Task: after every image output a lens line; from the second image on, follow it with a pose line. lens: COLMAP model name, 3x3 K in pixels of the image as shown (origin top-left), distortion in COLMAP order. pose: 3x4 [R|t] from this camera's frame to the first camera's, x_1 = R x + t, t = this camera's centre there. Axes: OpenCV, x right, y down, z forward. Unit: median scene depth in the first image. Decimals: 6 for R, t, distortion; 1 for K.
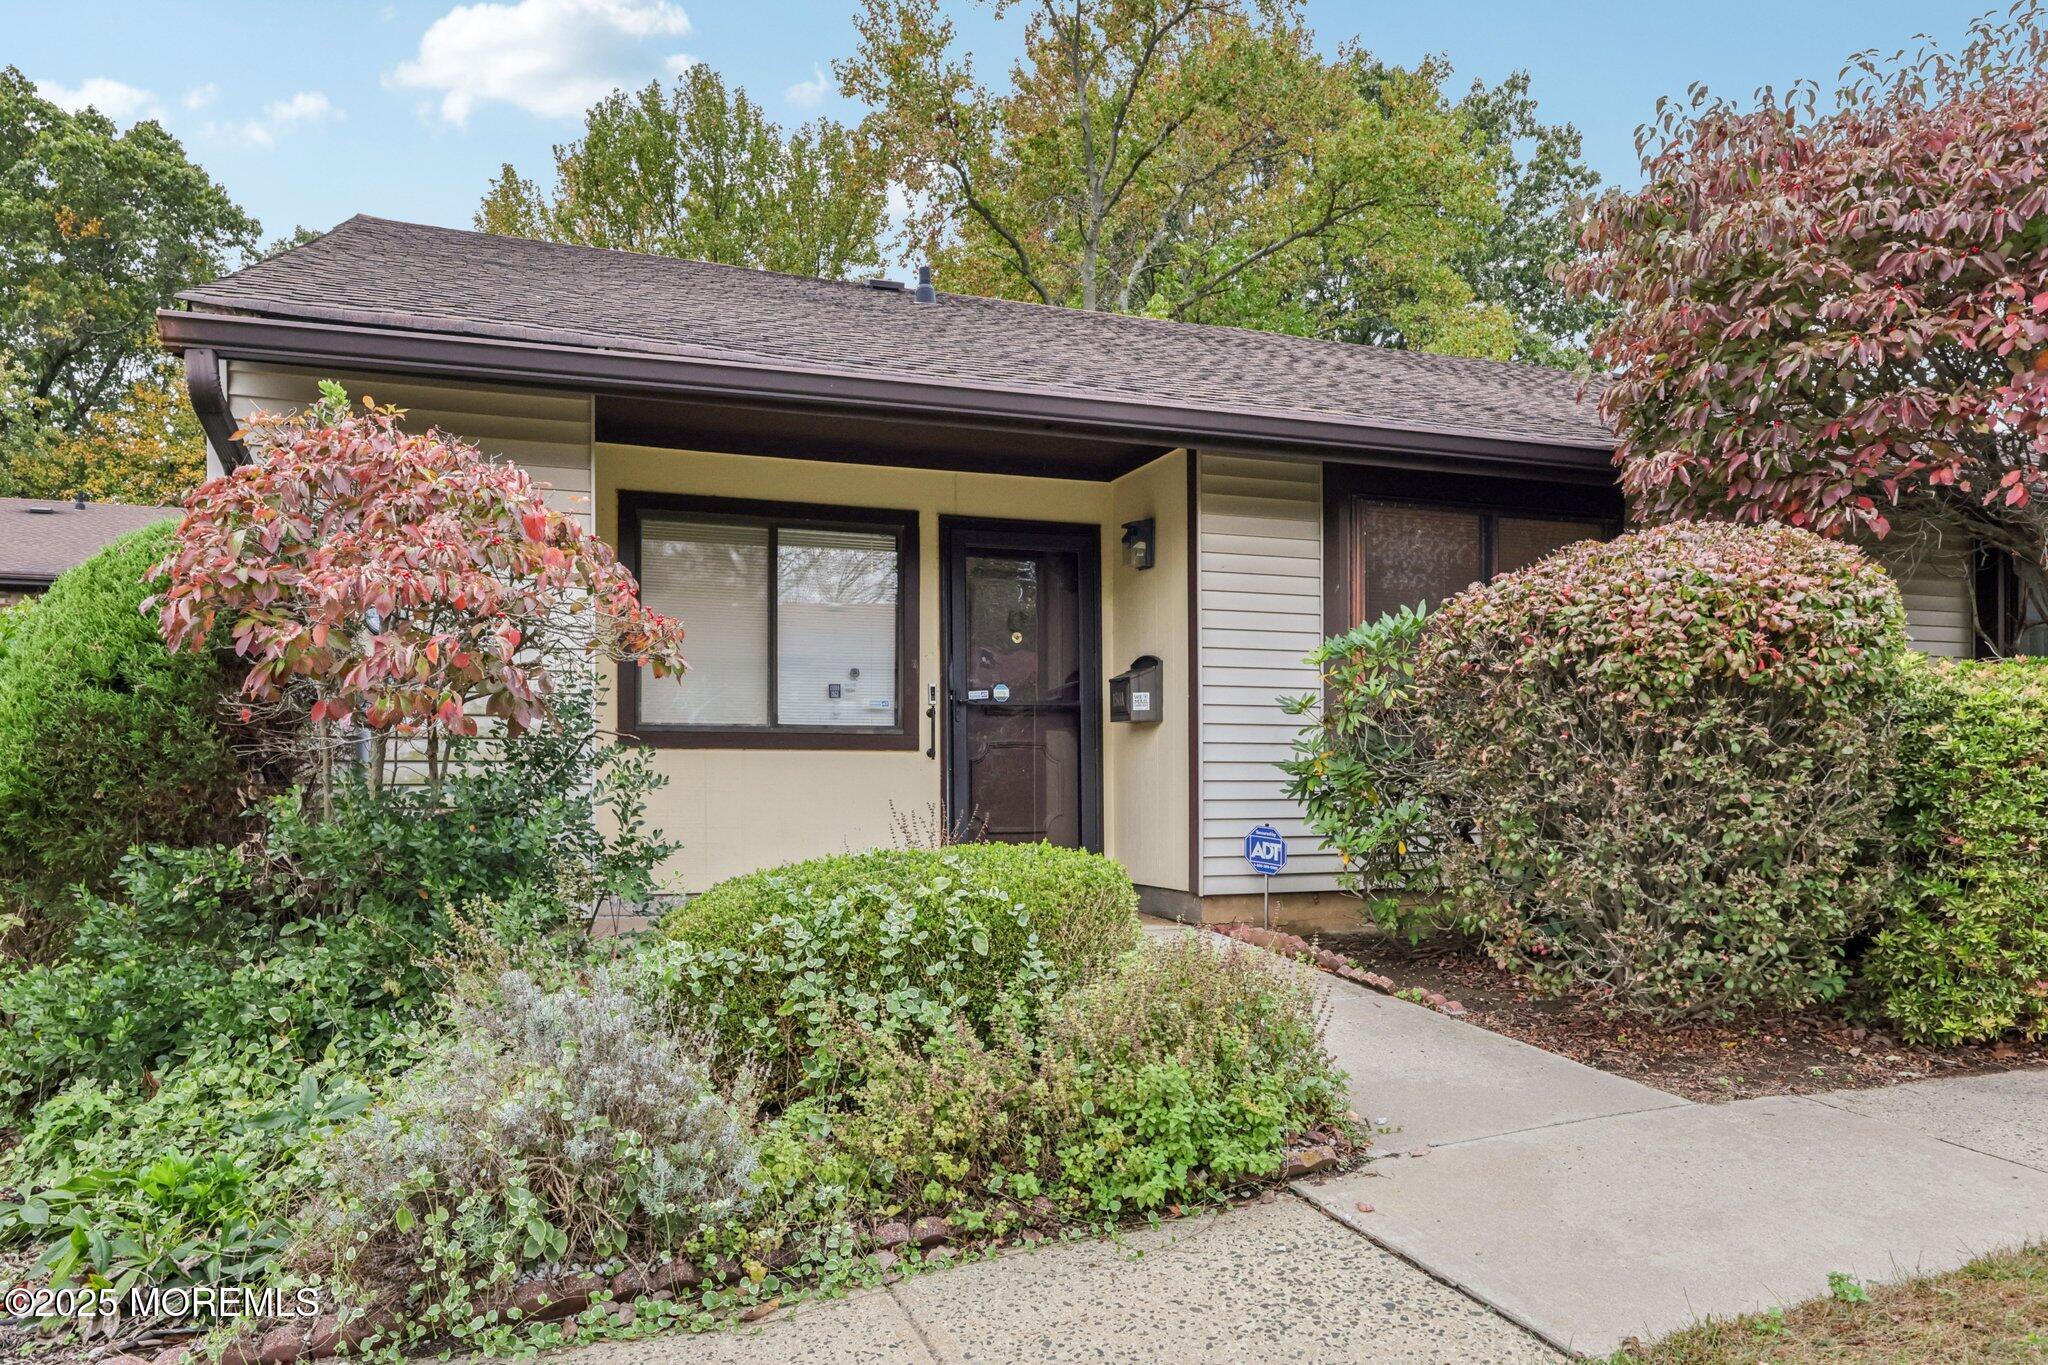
lens RADIAL K [[1399.6, 0, 1023.9], [0, 1399.6, 688.1], [0, 0, 1]] dist [0.009101, -0.001231]
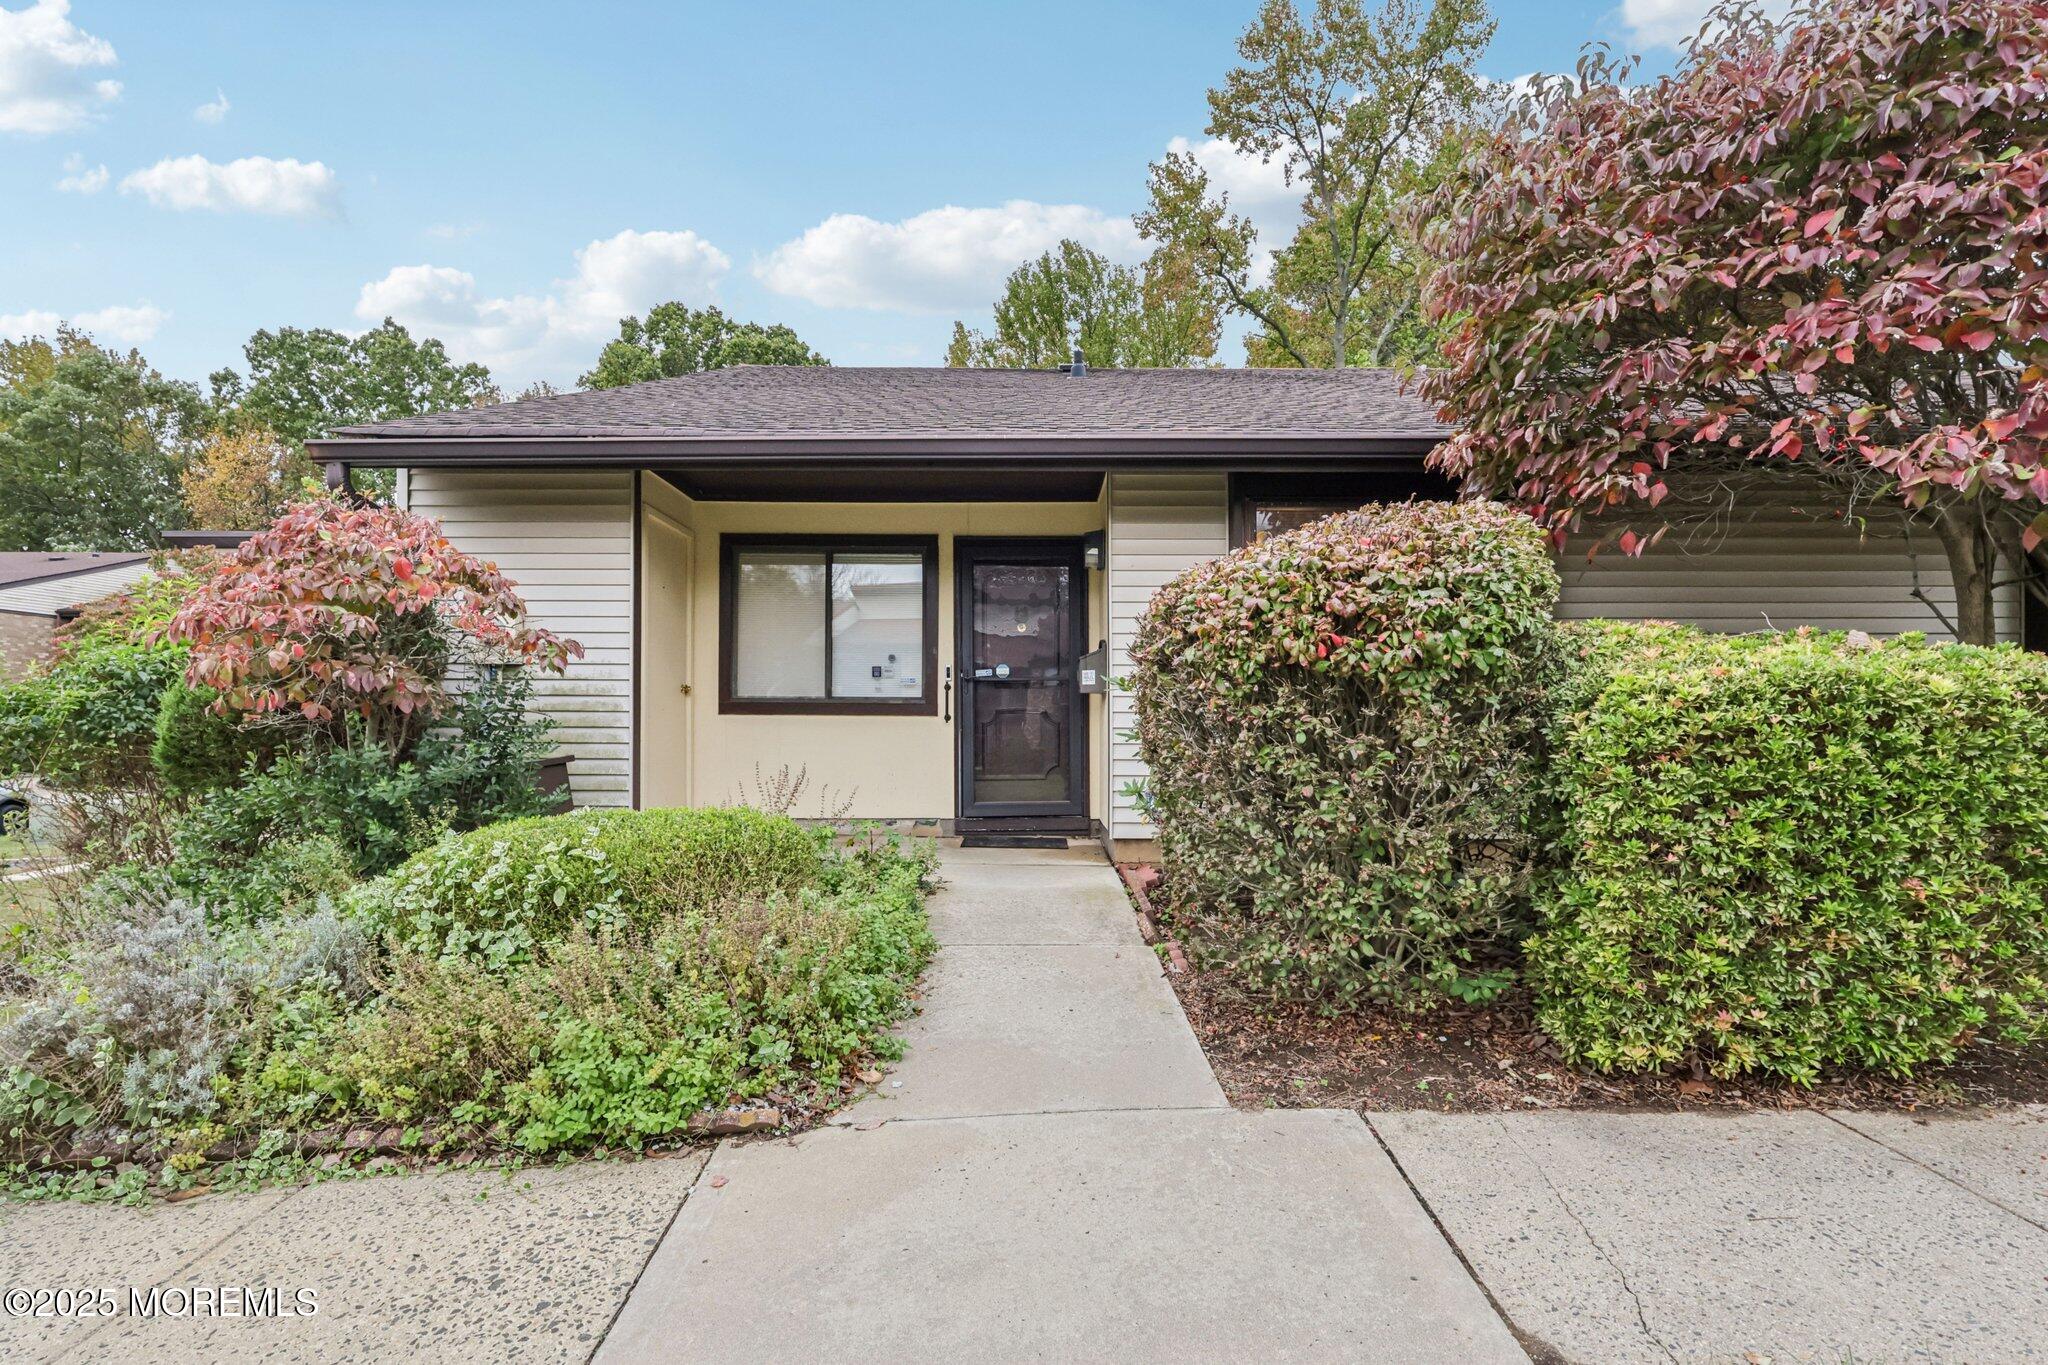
lens RADIAL K [[954.3, 0, 1024.8], [0, 954.3, 654.6], [0, 0, 1]] dist [-0.003457, -0.000421]
pose [[0.933354, -0.018638, -0.358473, 0.438585], [0.019267, 0.999813, -0.001817, -0.013070], [0.358440, -0.005211, 0.933538, 0.250582]]
